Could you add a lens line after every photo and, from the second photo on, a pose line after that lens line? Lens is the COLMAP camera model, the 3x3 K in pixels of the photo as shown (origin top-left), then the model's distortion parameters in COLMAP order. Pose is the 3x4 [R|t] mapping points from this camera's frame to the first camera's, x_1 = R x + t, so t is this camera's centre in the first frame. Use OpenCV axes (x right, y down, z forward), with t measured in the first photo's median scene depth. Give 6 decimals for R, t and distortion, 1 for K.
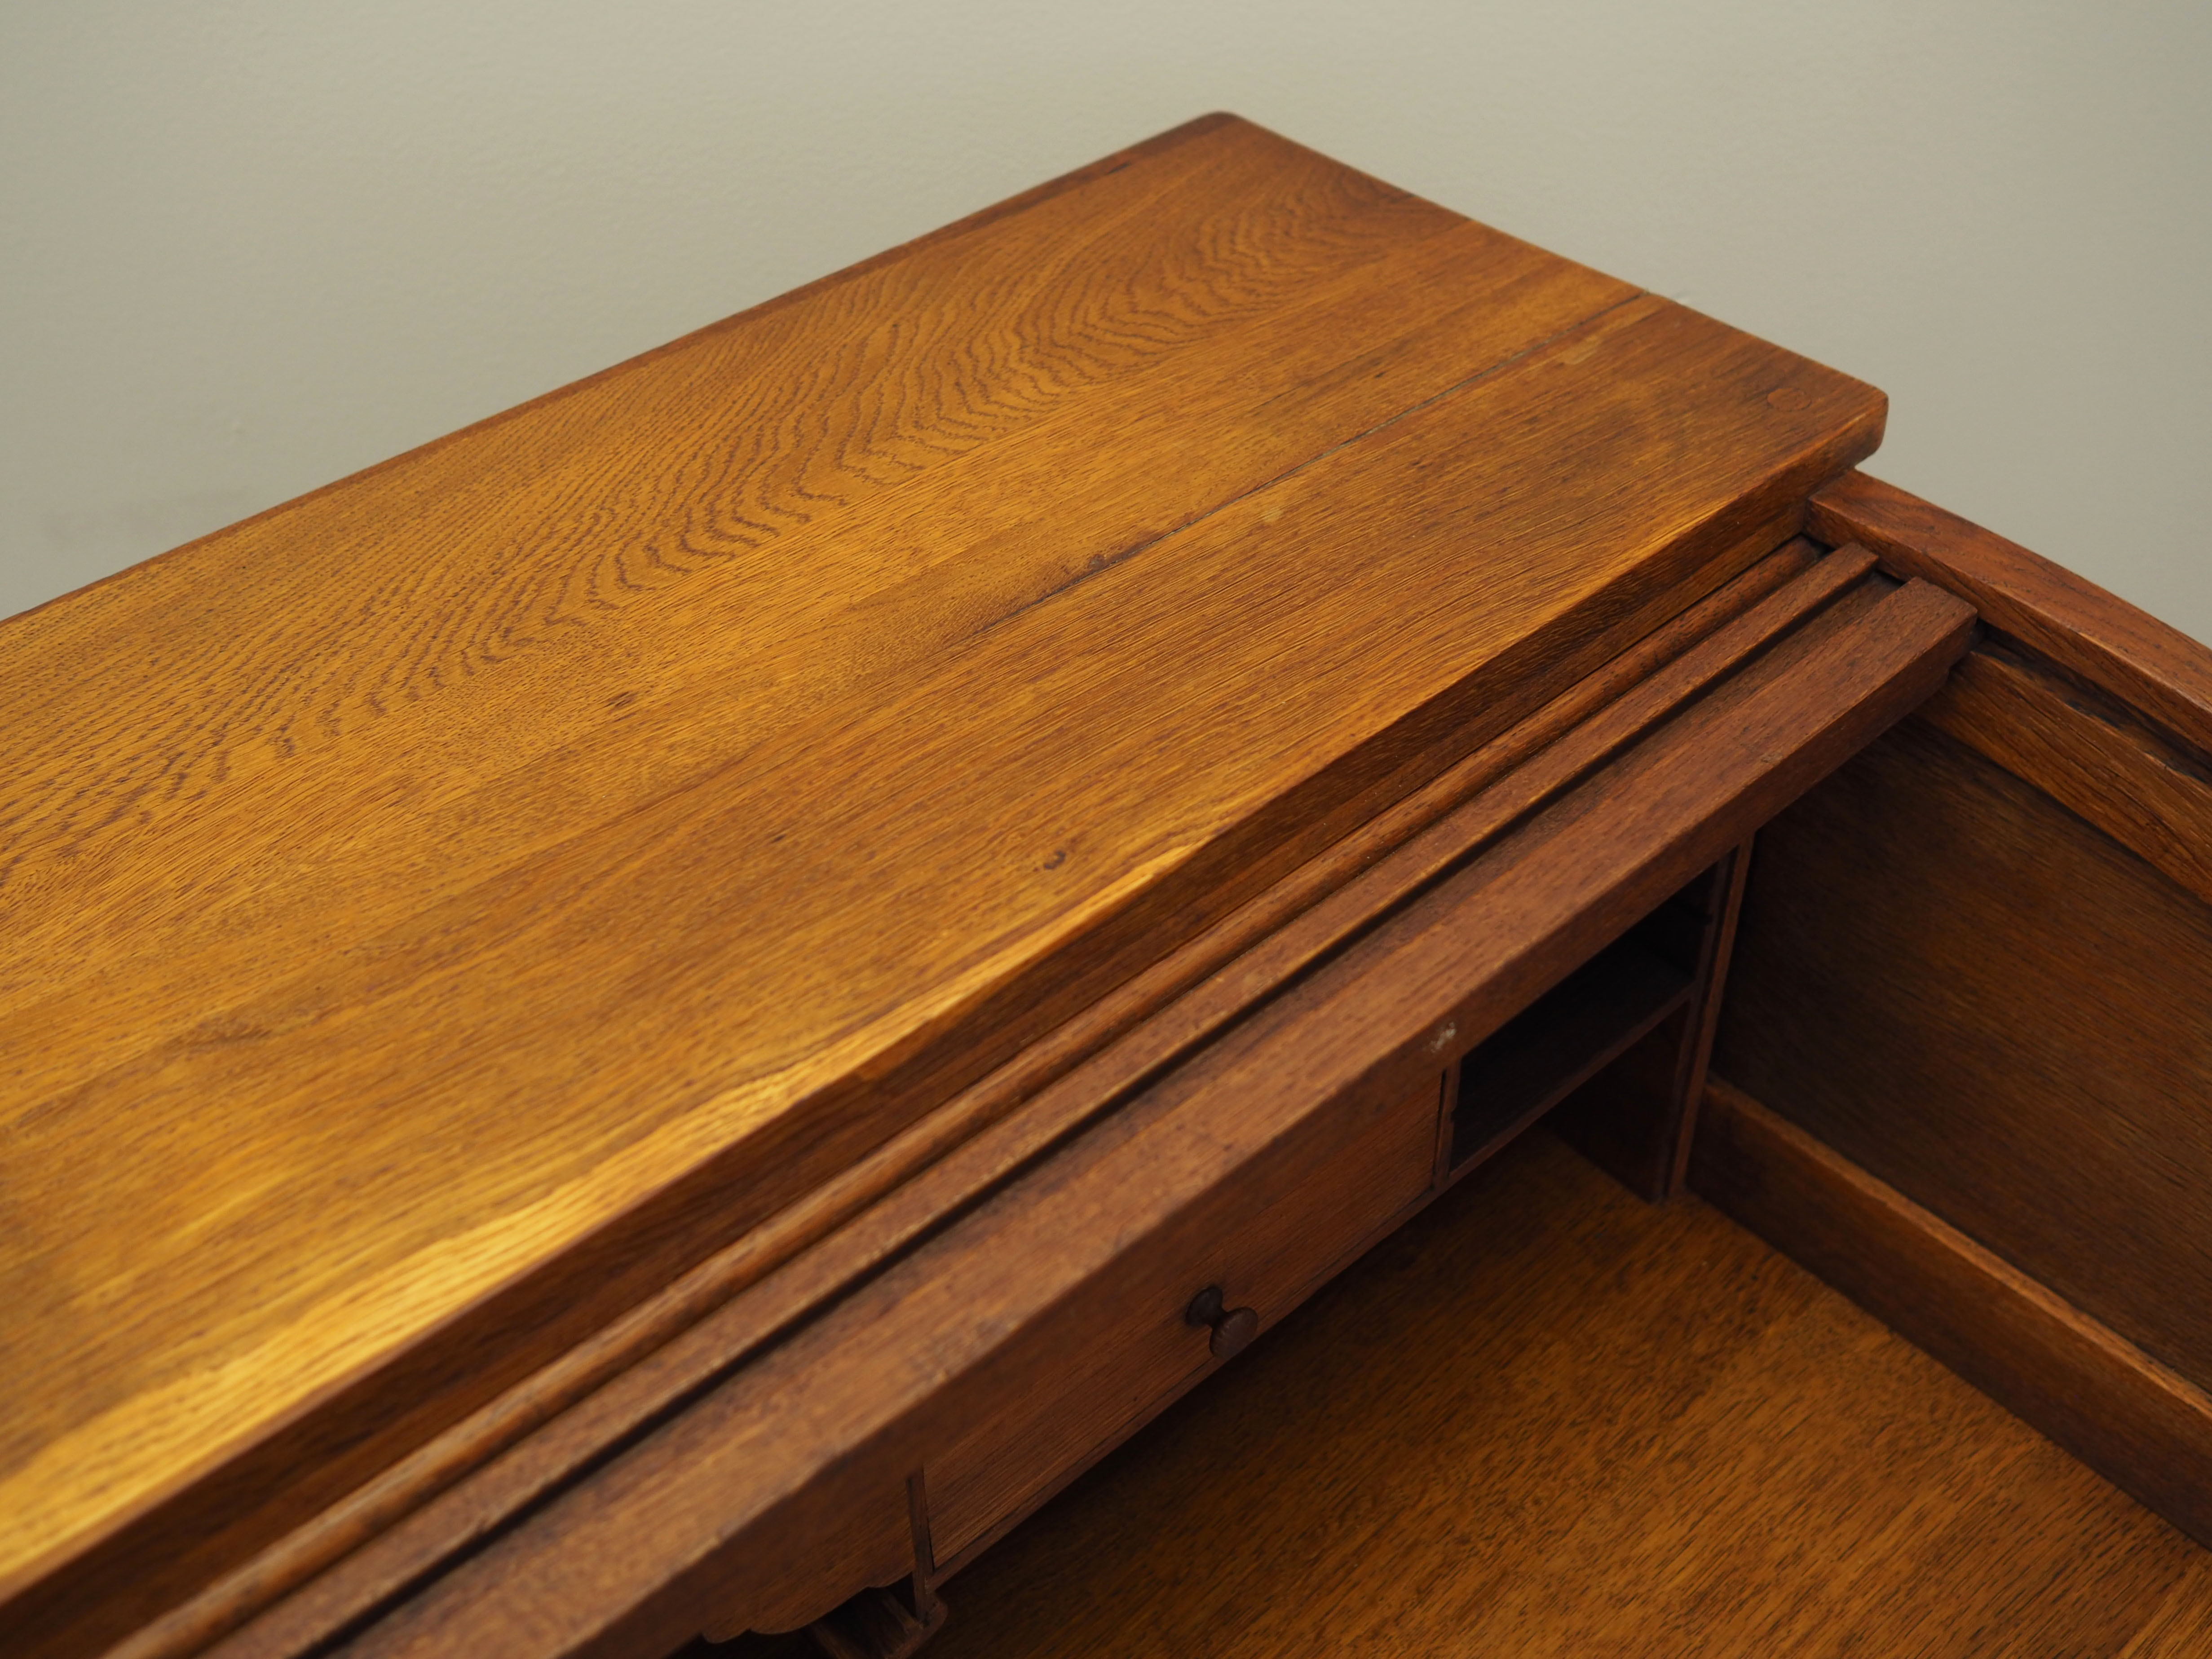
lens RADIAL K [[2309.5, 0, 1125.7], [0, 2309.5, 759.8], [0, 0, 1]] dist [-0.021551, 0.000000]
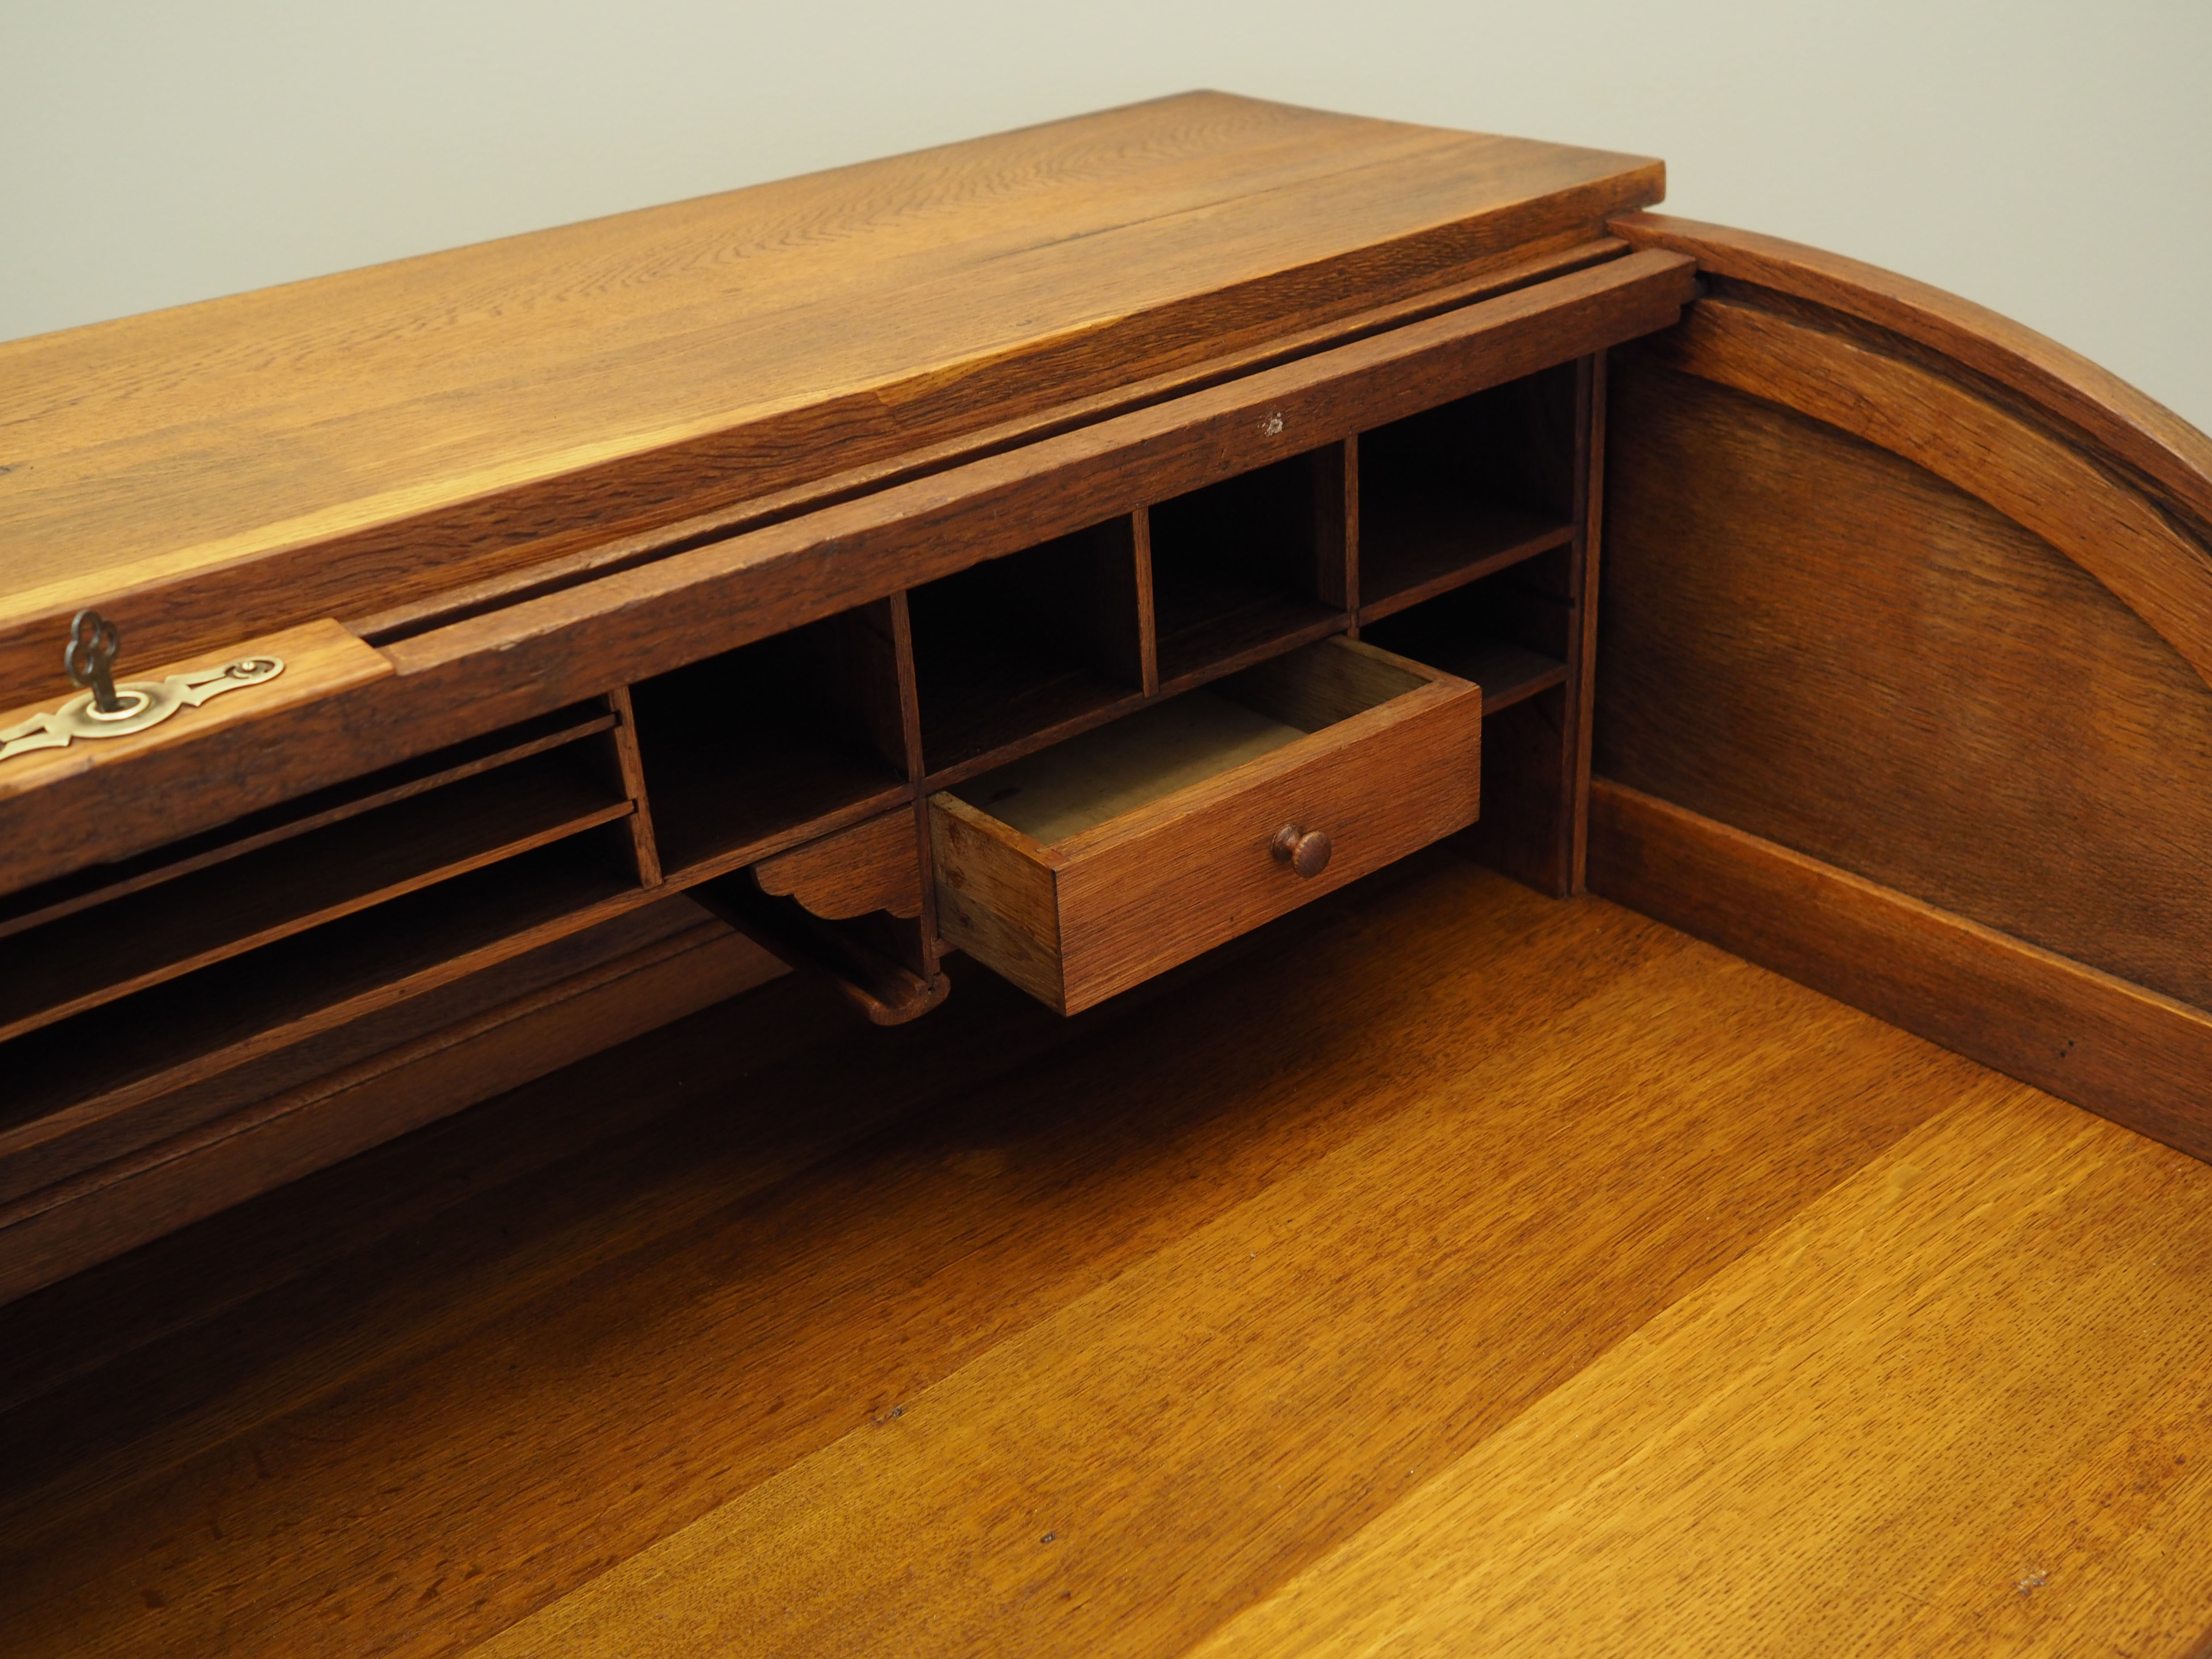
lens RADIAL K [[2309.4, 0, 1150.9], [0, 2309.4, 790.4], [0, 0, 1]] dist [-0.021551, 0.000000]
pose [[0.998778, -0.005897, -0.049062, 0.093117], [-0.005192, 0.974837, -0.222860, 0.516644], [0.049141, 0.222842, 0.973615, -0.261360]]
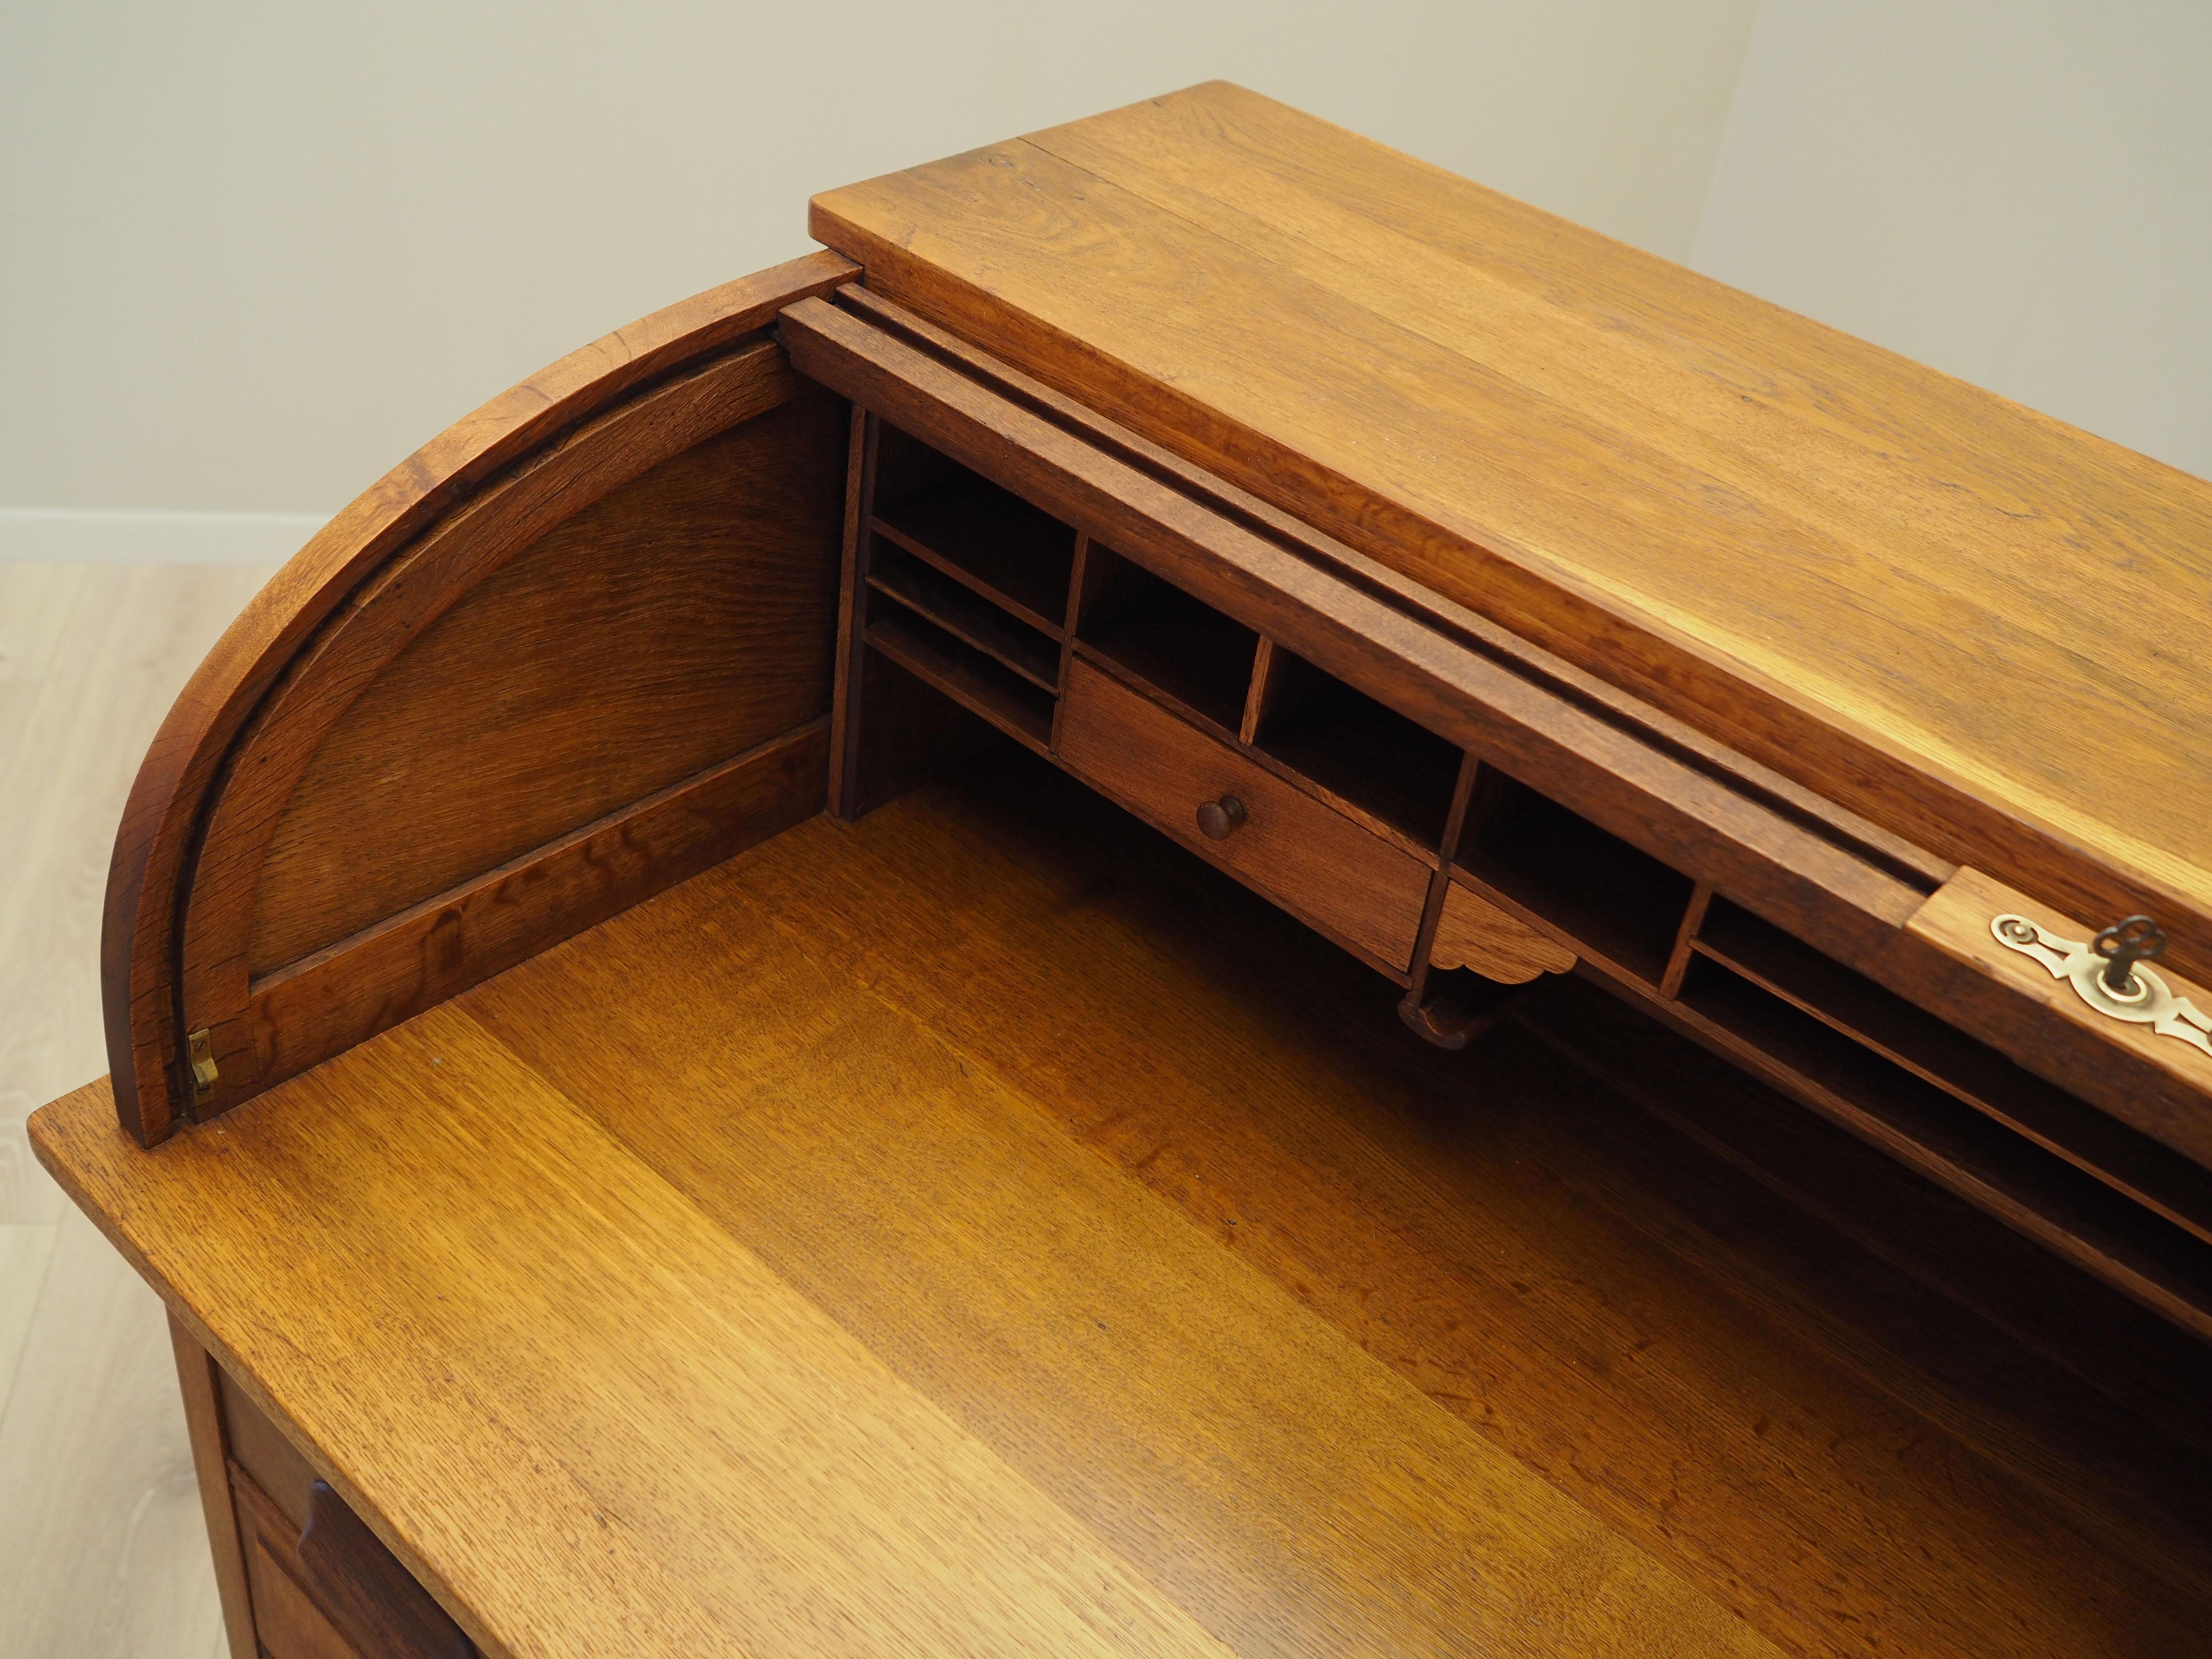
lens RADIAL K [[2309.6, 0, 1059.6], [0, 2309.6, 788.5], [0, 0, 1]] dist [-0.021551, 0.000000]
pose [[0.083649, 0.624189, -0.776783, 0.382239], [-0.710041, 0.584268, 0.393030, 0.179201], [0.699174, 0.518671, 0.492073, -0.353180]]
